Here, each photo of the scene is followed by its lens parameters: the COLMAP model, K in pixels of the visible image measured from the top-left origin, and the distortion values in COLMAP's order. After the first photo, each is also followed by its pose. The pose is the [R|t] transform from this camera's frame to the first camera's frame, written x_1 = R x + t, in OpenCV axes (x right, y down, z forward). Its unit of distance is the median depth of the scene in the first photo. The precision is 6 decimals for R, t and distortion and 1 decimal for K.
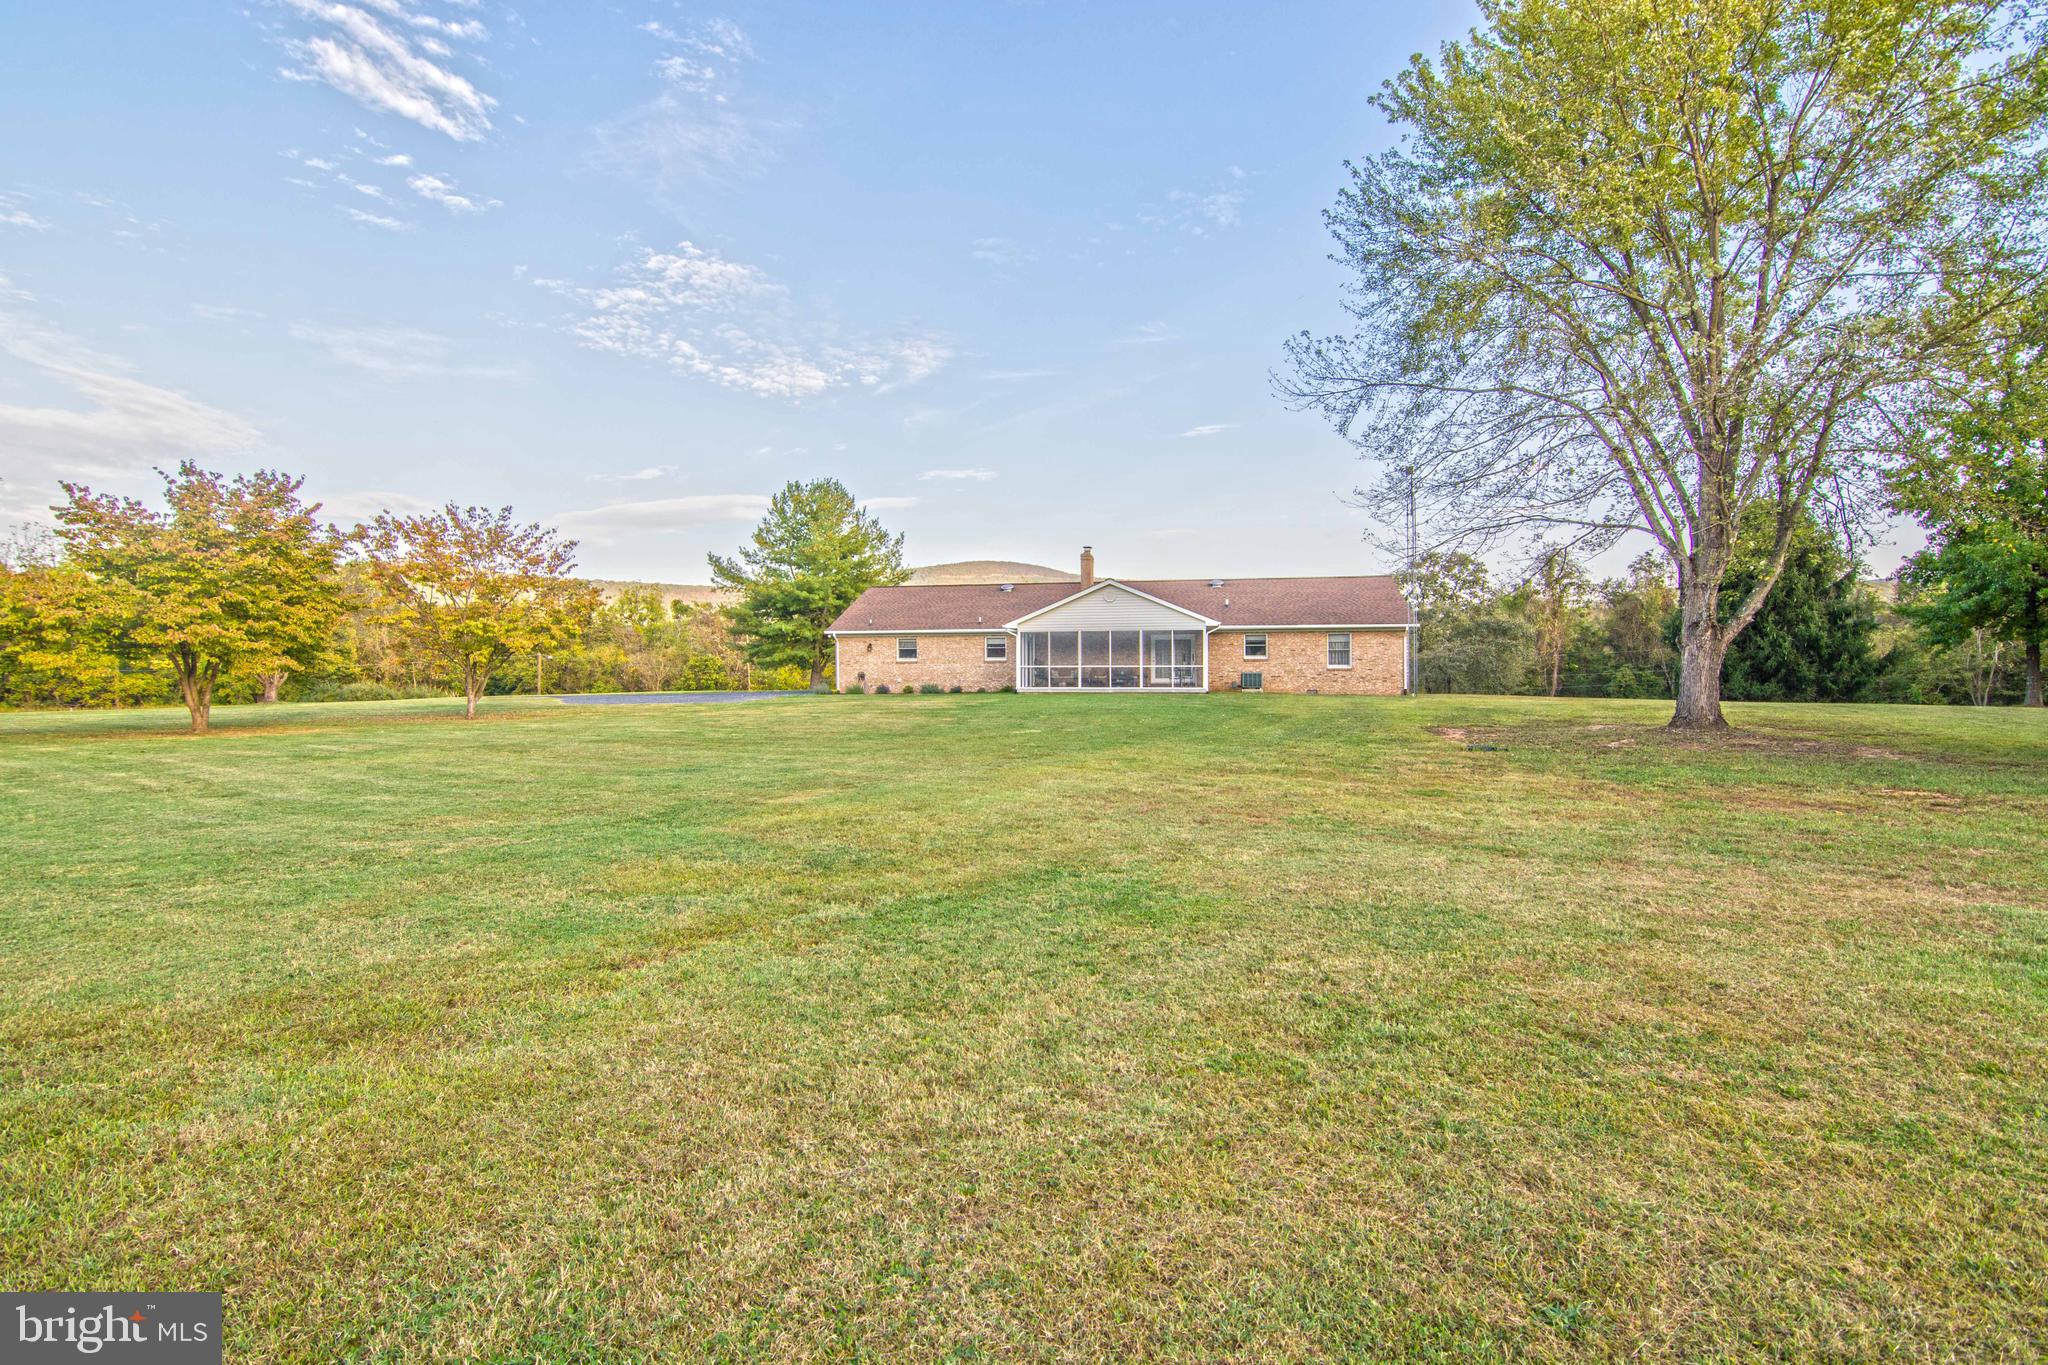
lens RADIAL K [[1007.6, 0, 1016.6], [0, 1007.6, 670.9], [0, 0, 1]] dist [-0.005013, -0.009641]
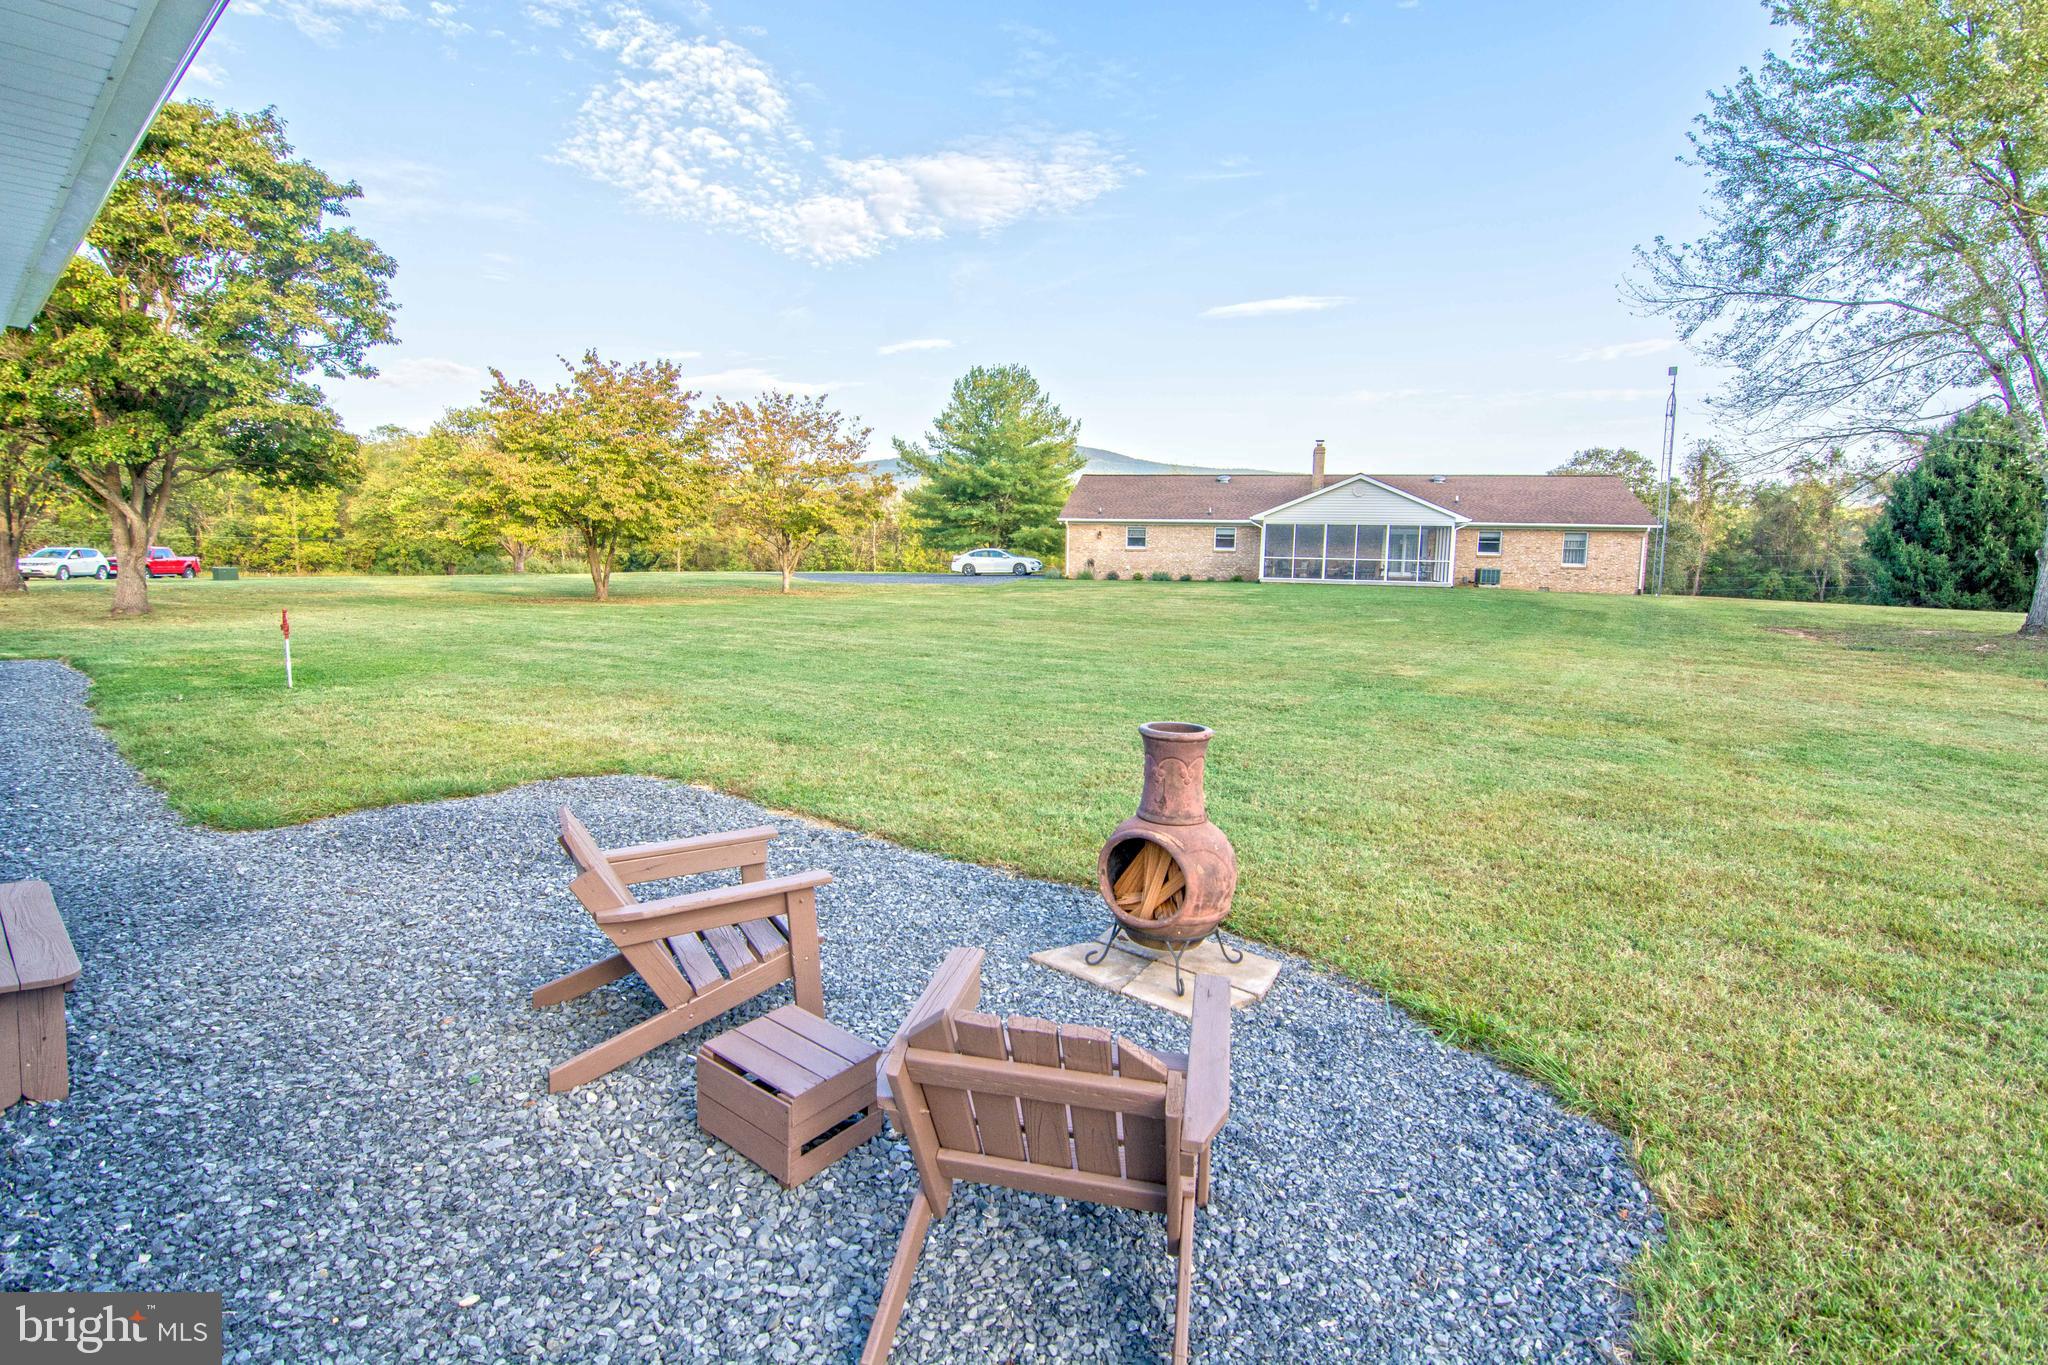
lens RADIAL K [[1007.6, 0, 1016.6], [0, 1007.6, 670.9], [0, 0, 1]] dist [-0.005013, -0.009641]
pose [[0.998008, 0.031041, -0.054921, -0.189261], [-0.024687, 0.993311, 0.112800, 0.001147], [0.058055, -0.111220, 0.992099, -0.061246]]
